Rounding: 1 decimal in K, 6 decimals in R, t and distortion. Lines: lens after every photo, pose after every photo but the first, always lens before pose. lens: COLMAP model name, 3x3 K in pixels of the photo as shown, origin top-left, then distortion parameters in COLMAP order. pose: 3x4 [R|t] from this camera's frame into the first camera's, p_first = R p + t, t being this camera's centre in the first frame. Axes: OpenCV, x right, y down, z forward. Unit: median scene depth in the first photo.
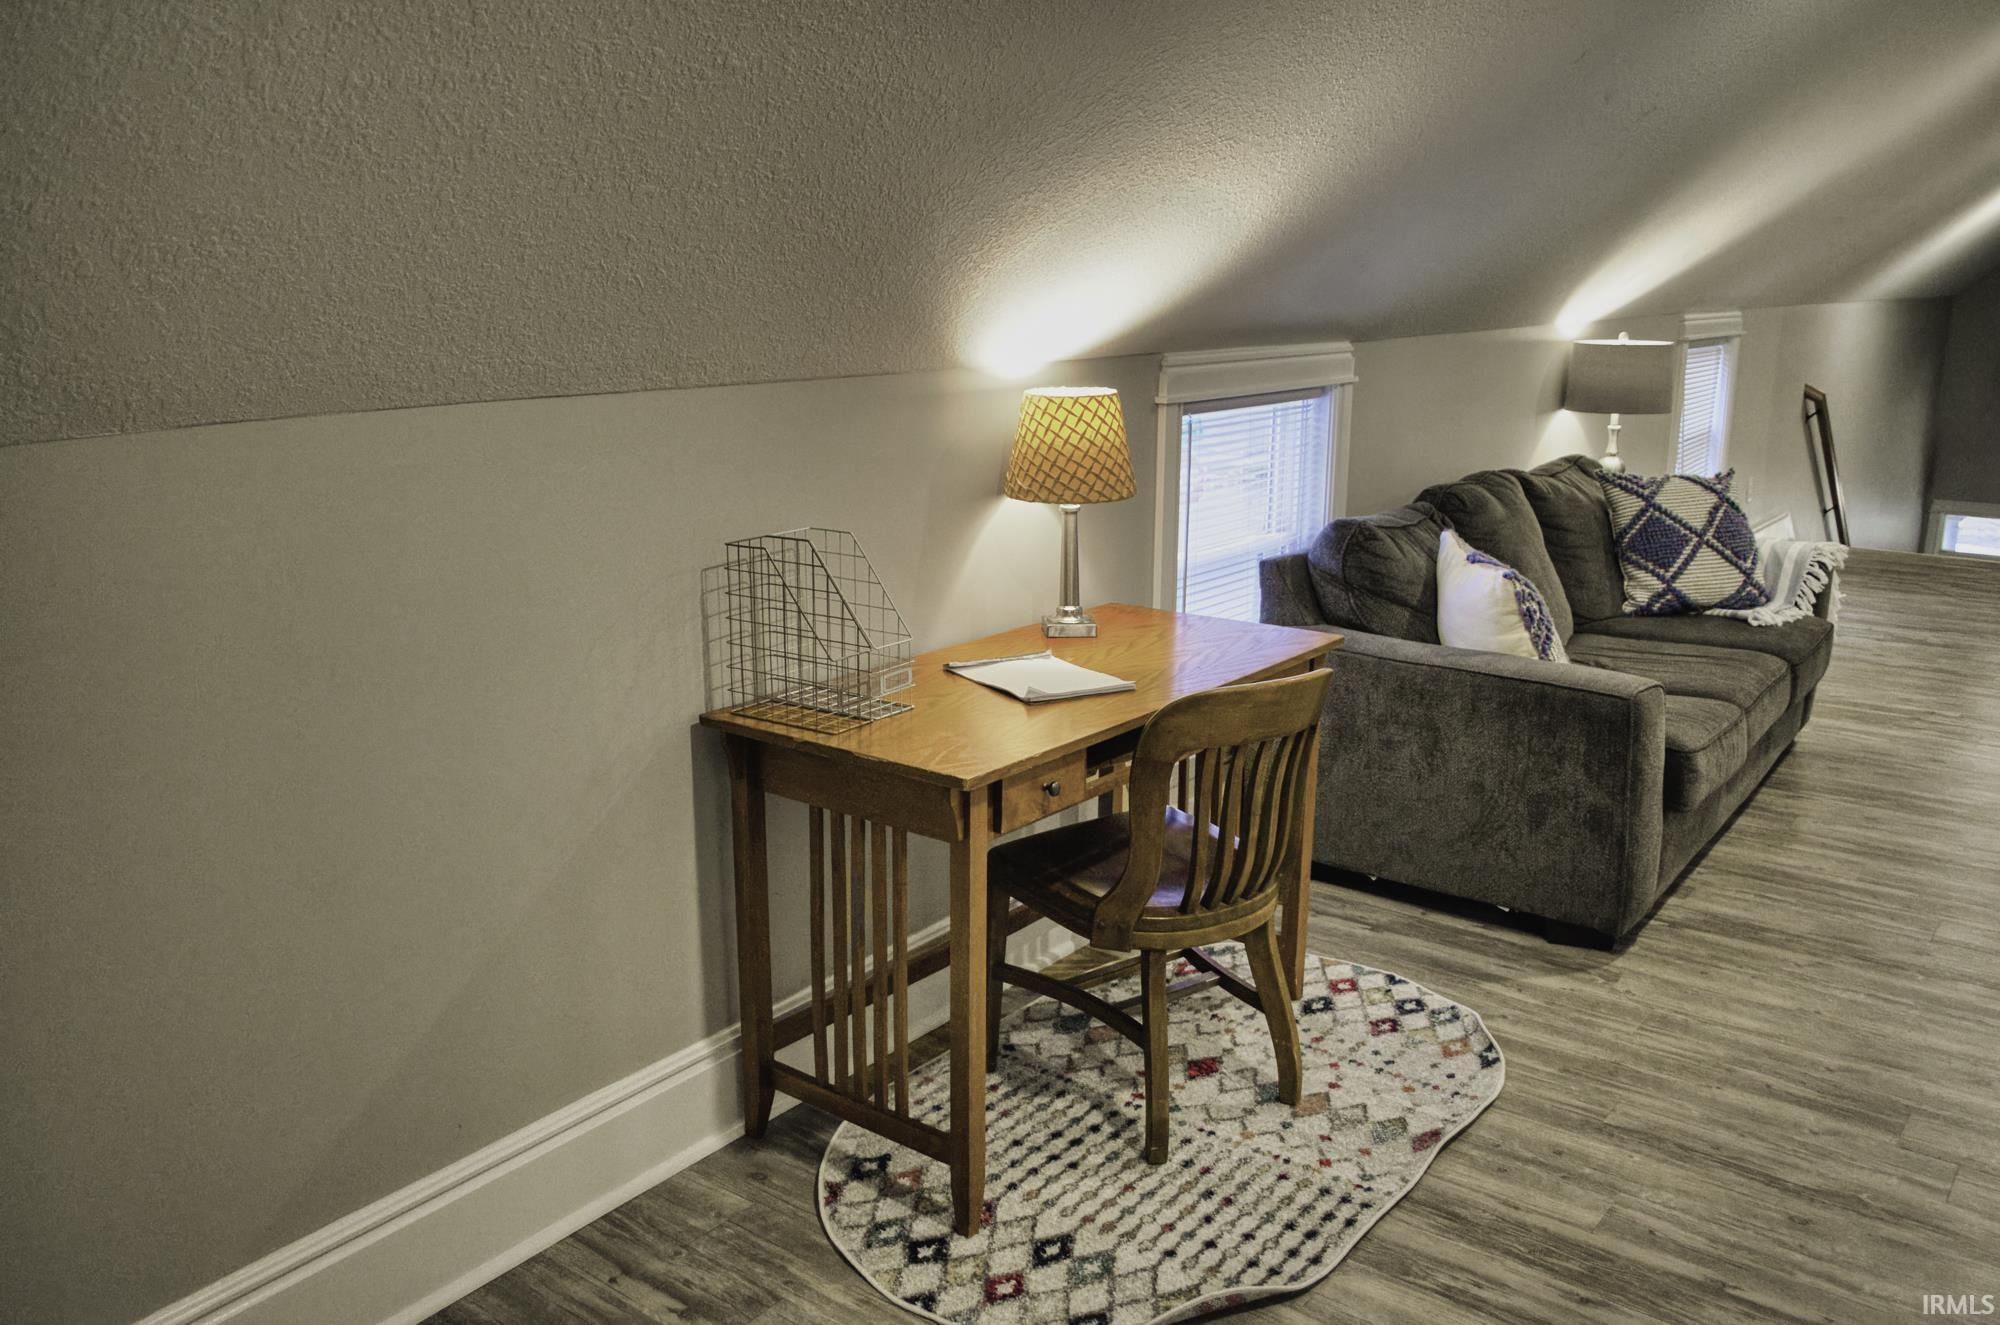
lens RADIAL K [[1658.2, 0, 1000.0], [0, 1658.2, 662.5], [0, 0, 1]] dist [0.000428, 0.008310]
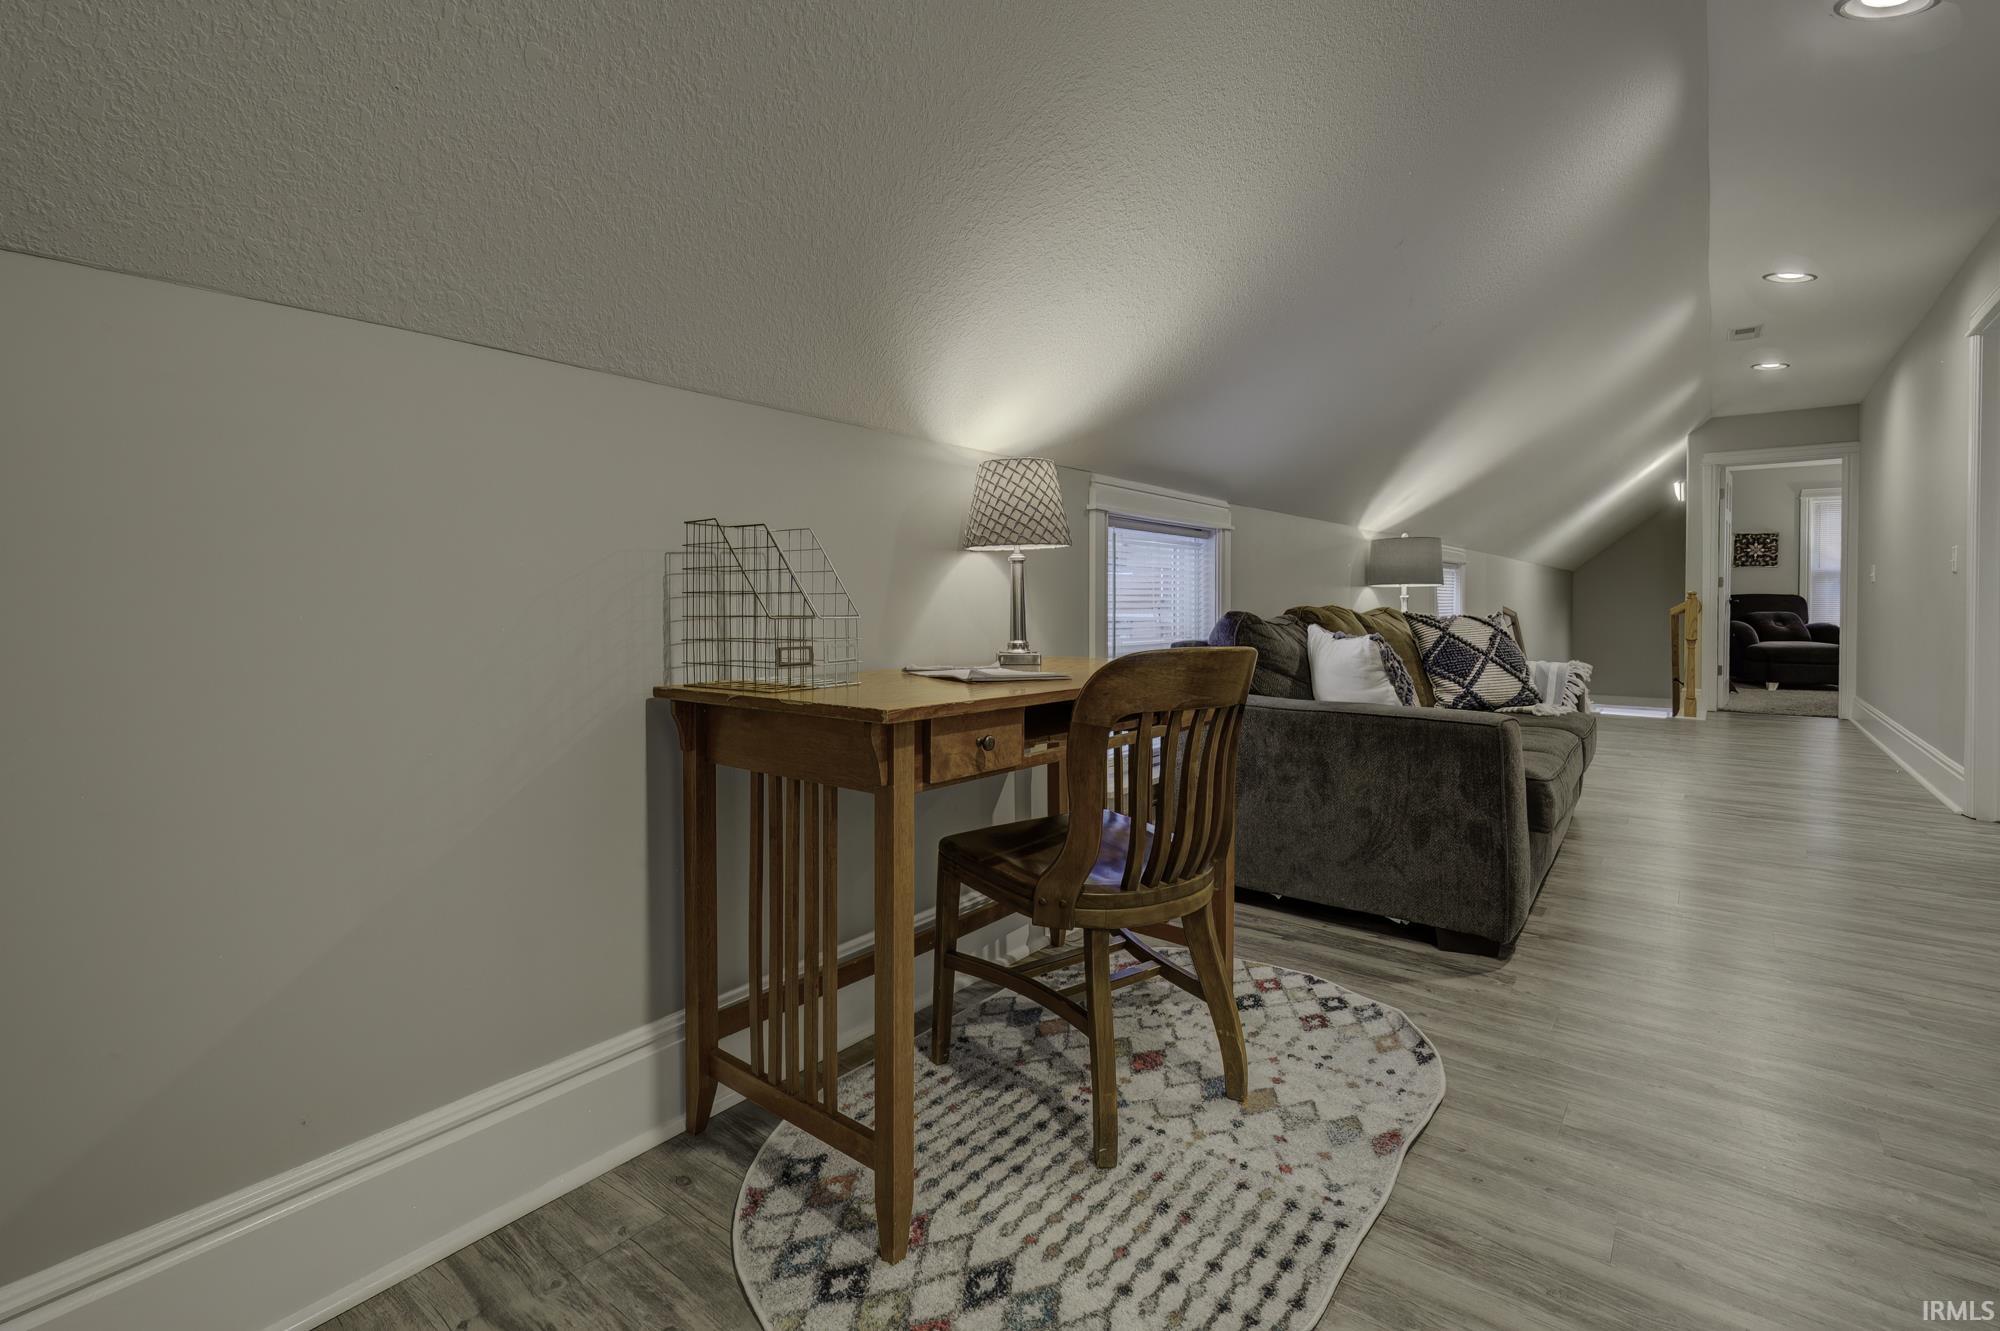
lens RADIAL K [[813.9, 0, 1000.0], [0, 813.9, 665.5], [0, 0, 1]] dist [0.015272, -0.004688]
pose [[0.999701, -0.006336, -0.023599, 0.046604], [0.000755, 0.973345, -0.229343, 0.129286], [0.024423, 0.229257, 0.973059, 0.475111]]
